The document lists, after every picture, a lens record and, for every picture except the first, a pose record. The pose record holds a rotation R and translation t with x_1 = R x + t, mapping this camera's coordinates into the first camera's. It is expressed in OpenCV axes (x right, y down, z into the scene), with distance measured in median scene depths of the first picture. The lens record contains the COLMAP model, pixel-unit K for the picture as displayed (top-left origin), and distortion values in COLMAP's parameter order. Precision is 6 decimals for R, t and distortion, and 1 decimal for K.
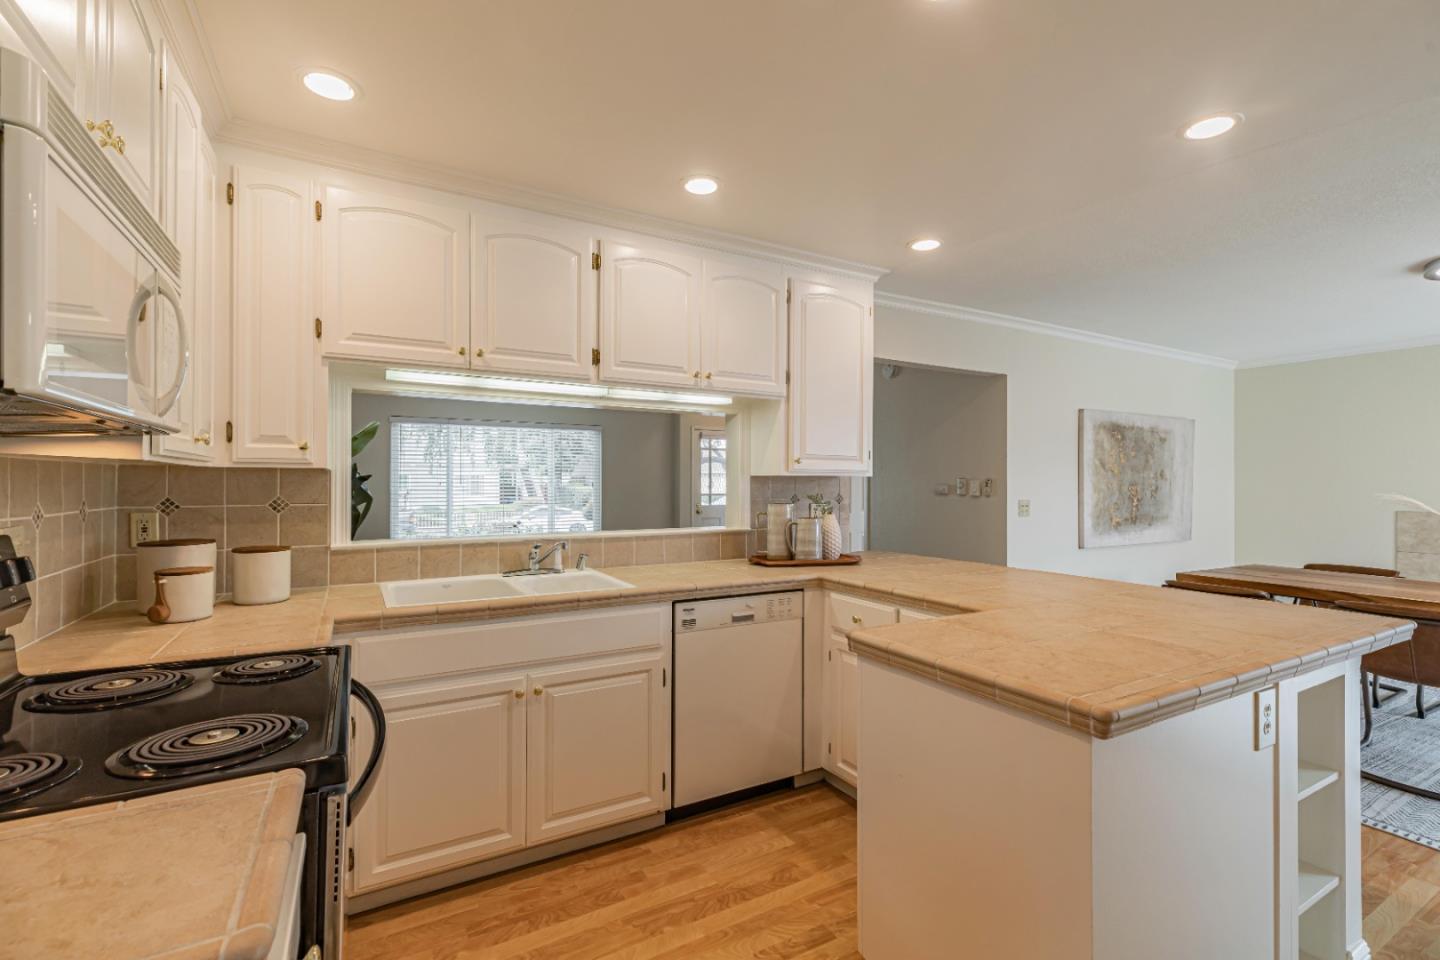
lens RADIAL K [[646.7, 0, 720.0], [0, 646.7, 480.0], [0, 0, 1]] dist [-0.000635, -0.000555]
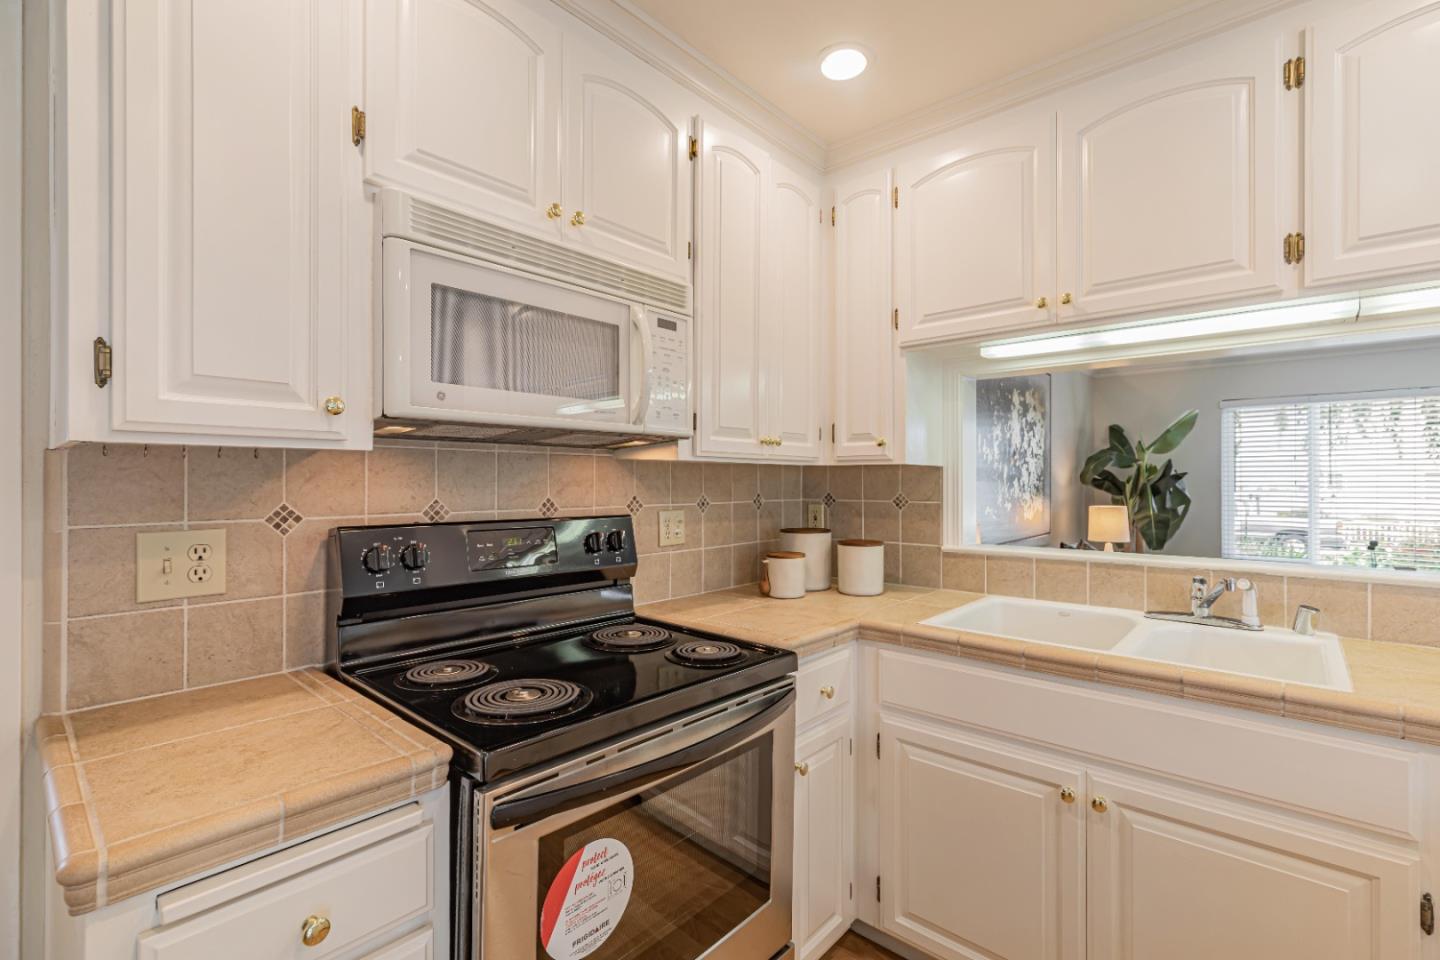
lens RADIAL K [[639.9, 0, 726.0], [0, 639.9, 478.1], [0, 0, 1]] dist [0.001905, 0.000493]
pose [[0.326111, -0.006128, -0.945312, 0.192370], [0.003054, 0.999981, -0.005429, 0.006881], [0.945327, -0.001116, 0.326123, 0.438253]]
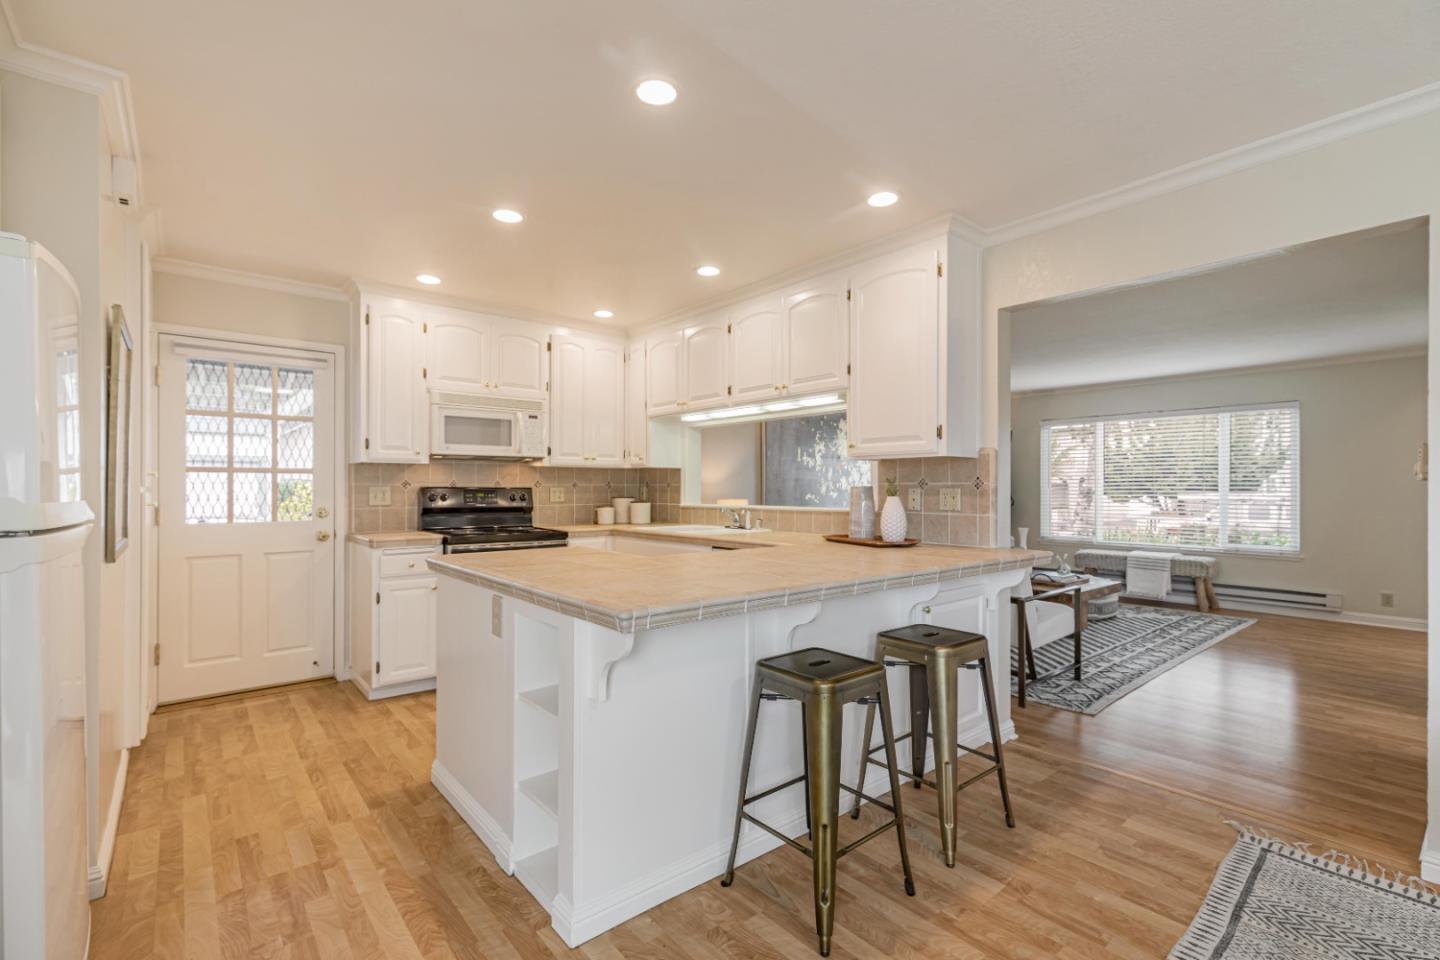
lens RADIAL K [[639.7, 0, 725.4], [0, 639.7, 485.4], [0, 0, 1]] dist [0.003524, 0.000206]
pose [[0.185671, -0.006923, -0.982588, 1.570956], [0.004121, 0.999972, -0.006267, 0.058075], [0.982603, -0.002886, 0.185694, 0.831647]]
